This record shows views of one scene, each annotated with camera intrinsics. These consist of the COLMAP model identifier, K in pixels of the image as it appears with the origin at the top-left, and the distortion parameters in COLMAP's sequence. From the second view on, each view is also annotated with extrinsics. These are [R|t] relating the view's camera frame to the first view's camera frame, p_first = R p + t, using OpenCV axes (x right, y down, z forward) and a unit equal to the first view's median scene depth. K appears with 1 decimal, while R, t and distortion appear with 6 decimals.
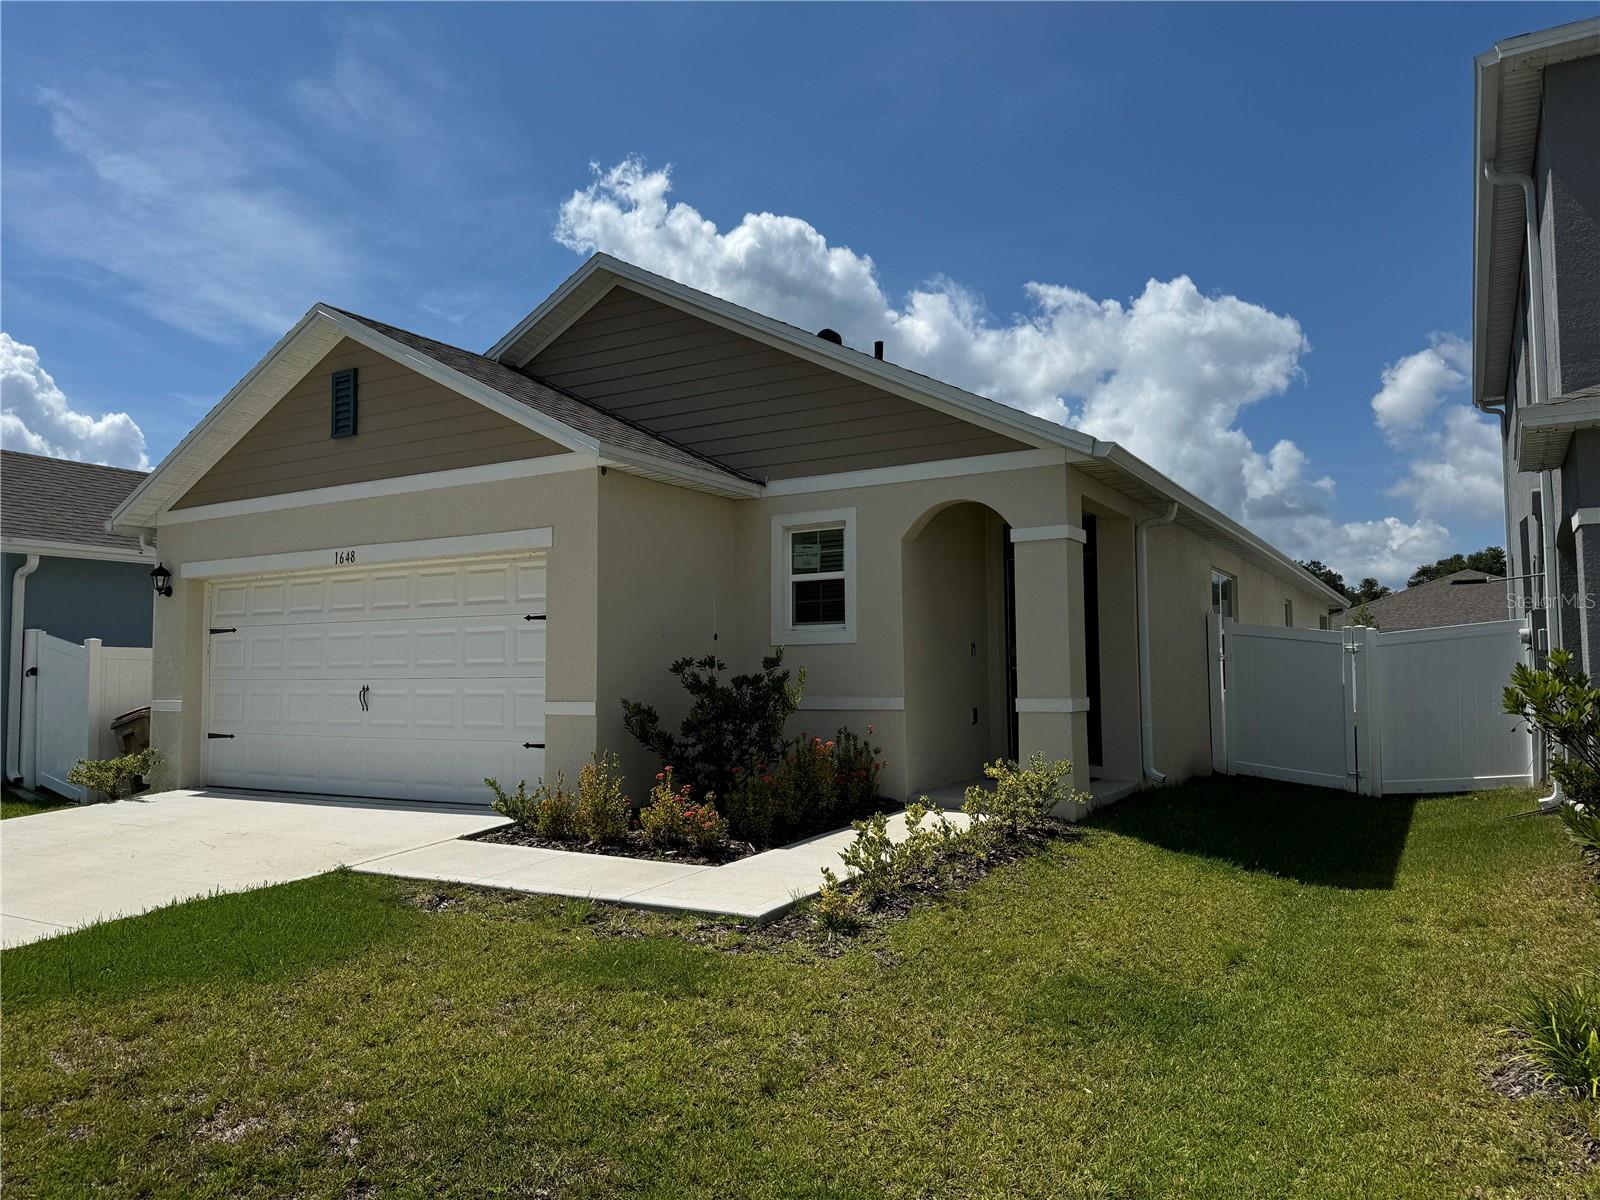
lens RADIAL K [[1107.3, 0, 800.0], [0, 1107.3, 600.0], [0, 0, 1]] dist [0.169940, -0.274240]
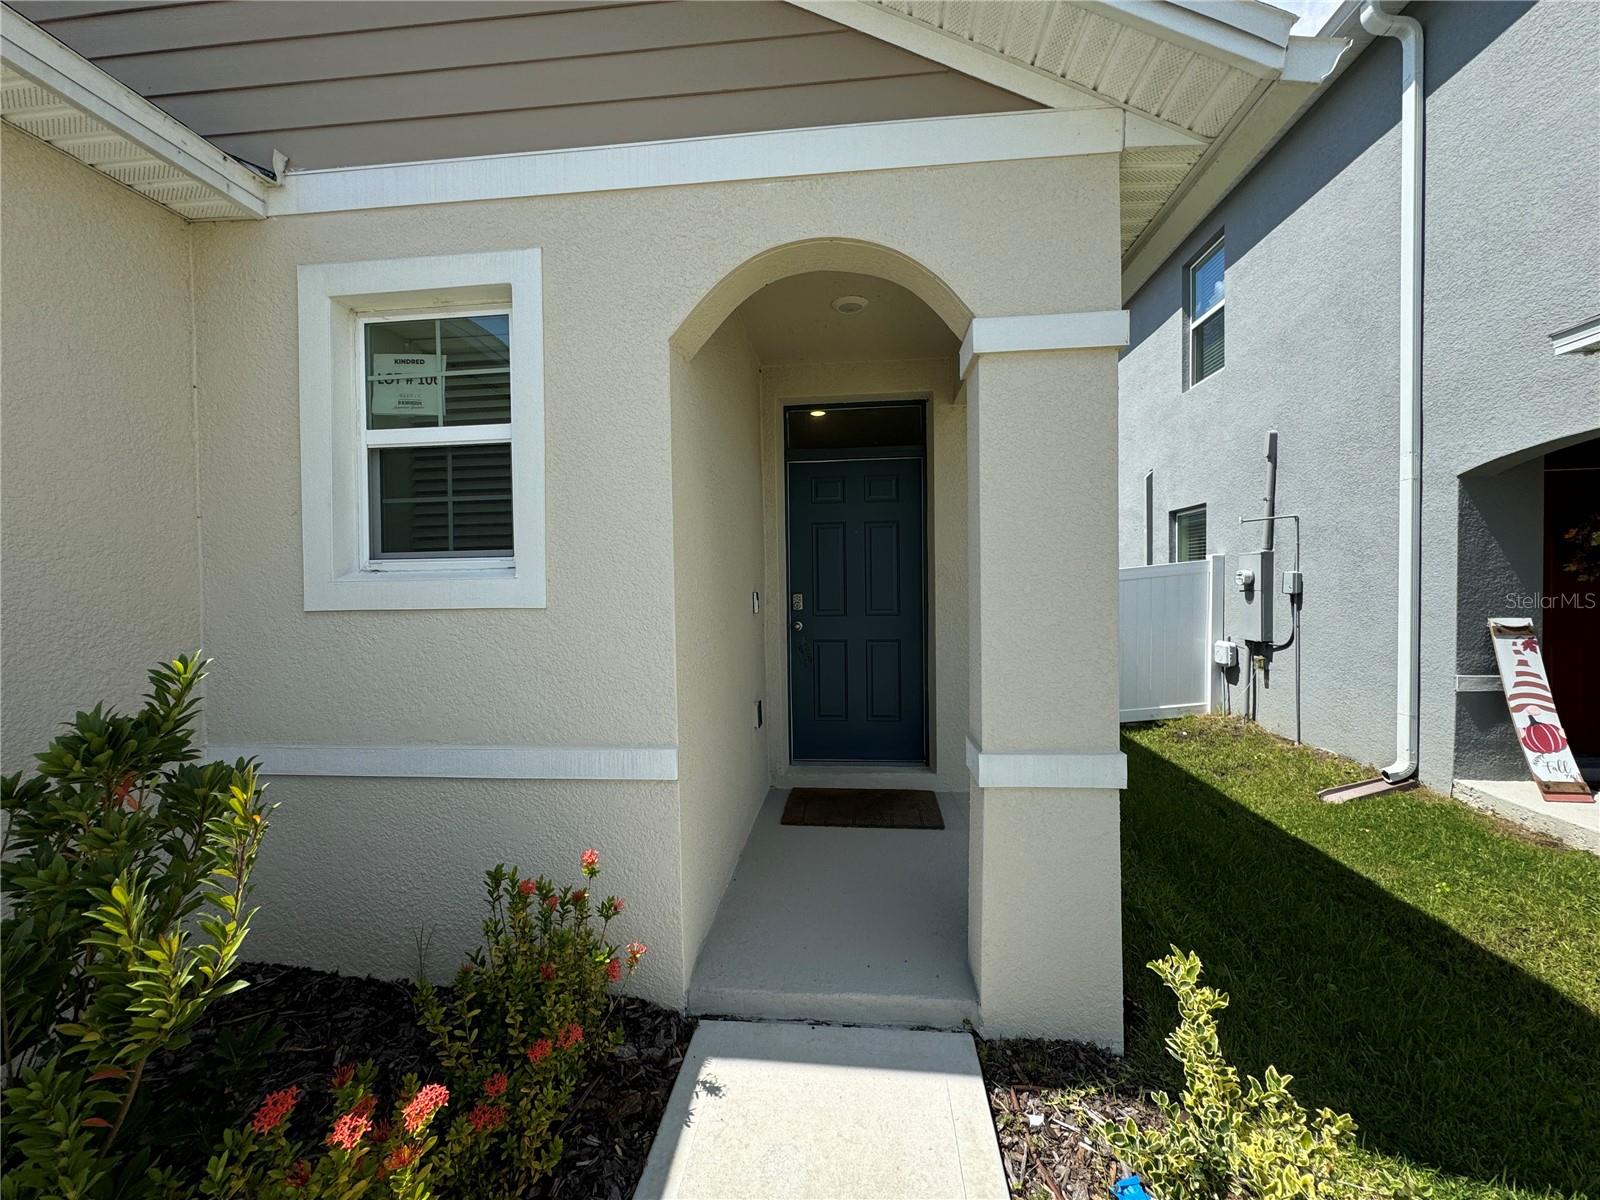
lens RADIAL K [[628.2, 0, 795.8], [0, 628.2, 593.0], [0, 0, 1]] dist [0.003284, -0.000026]
pose [[0.902811, -0.009238, 0.429938, 0.033764], [-0.025001, 0.996951, 0.073921, 0.014577], [-0.429310, -0.077486, 0.899827, 0.730152]]
